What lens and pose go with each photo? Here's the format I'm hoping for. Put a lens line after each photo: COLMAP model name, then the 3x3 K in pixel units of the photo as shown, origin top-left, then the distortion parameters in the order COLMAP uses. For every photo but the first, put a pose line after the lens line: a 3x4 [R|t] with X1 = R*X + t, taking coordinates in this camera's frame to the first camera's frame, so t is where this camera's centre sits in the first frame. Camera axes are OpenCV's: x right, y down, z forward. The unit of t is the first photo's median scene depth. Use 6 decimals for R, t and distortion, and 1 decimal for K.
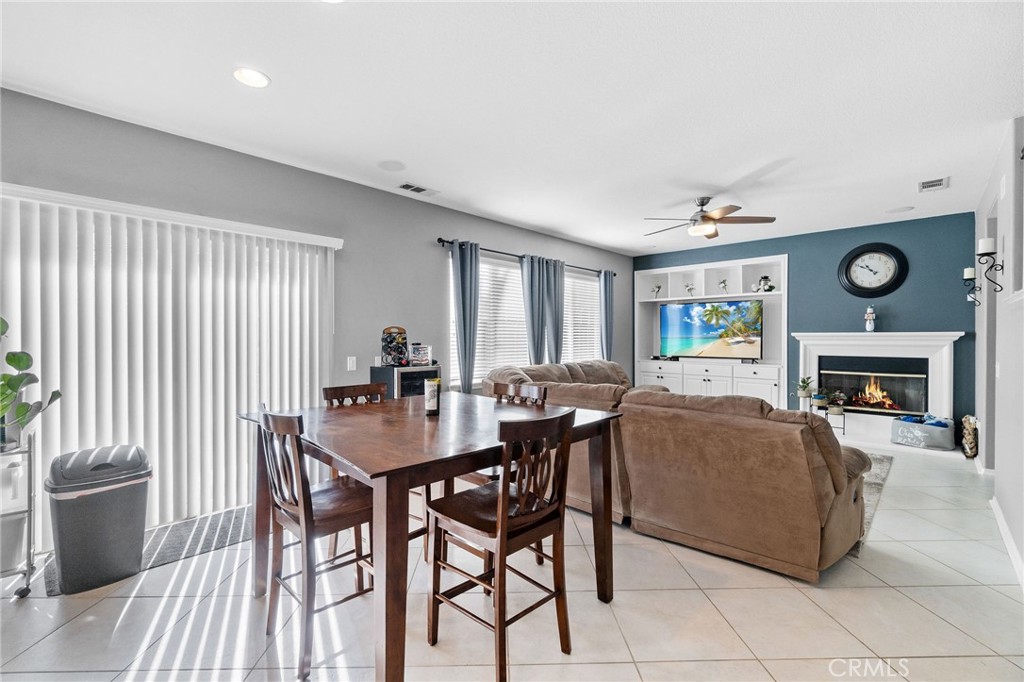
lens RADIAL K [[445.1, 0, 512.0], [0, 445.1, 341.0], [0, 0, 1]] dist [0.009170, -0.000510]
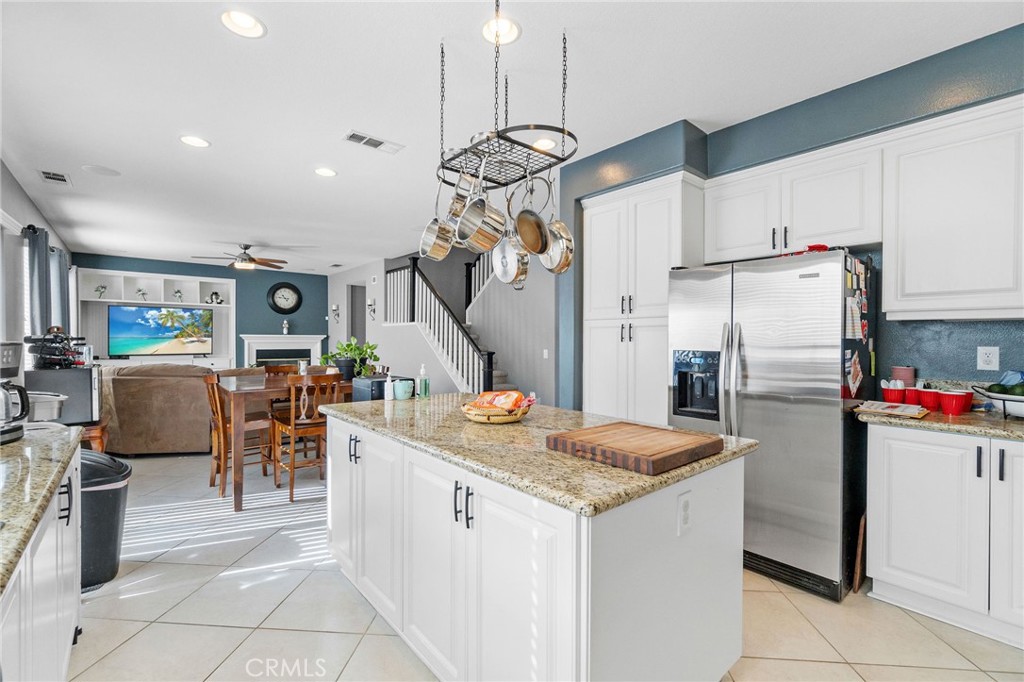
lens RADIAL K [[445.1, 0, 512.0], [0, 445.1, 341.0], [0, 0, 1]] dist [0.009170, -0.000510]
pose [[0.114413, -0.004966, 0.993421, -0.742345], [0.006128, 0.999972, 0.004293, 0.001782], [-0.993414, 0.005597, 0.114441, -0.044559]]
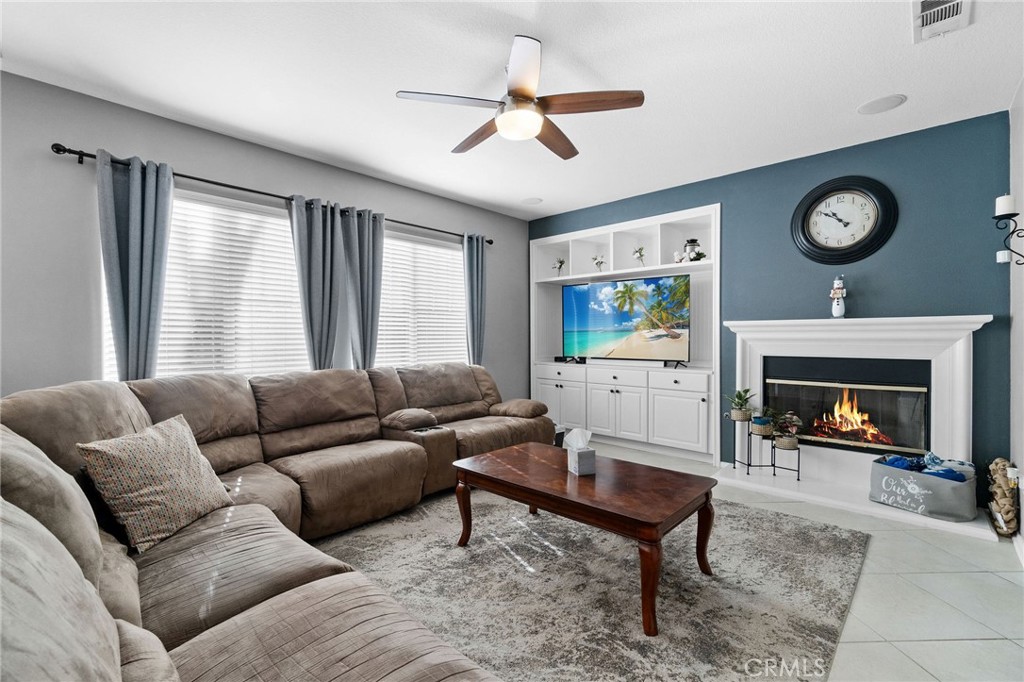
lens RADIAL K [[450.1, 0, 512.0], [0, 450.1, 341.0], [0, 0, 1]] dist [0.003136, 0.000735]
pose [[0.999997, -0.000375, 0.002374, 0.322530], [0.000379, 0.999999, -0.001616, 0.011936], [-0.002373, 0.001617, 0.999996, 0.349707]]
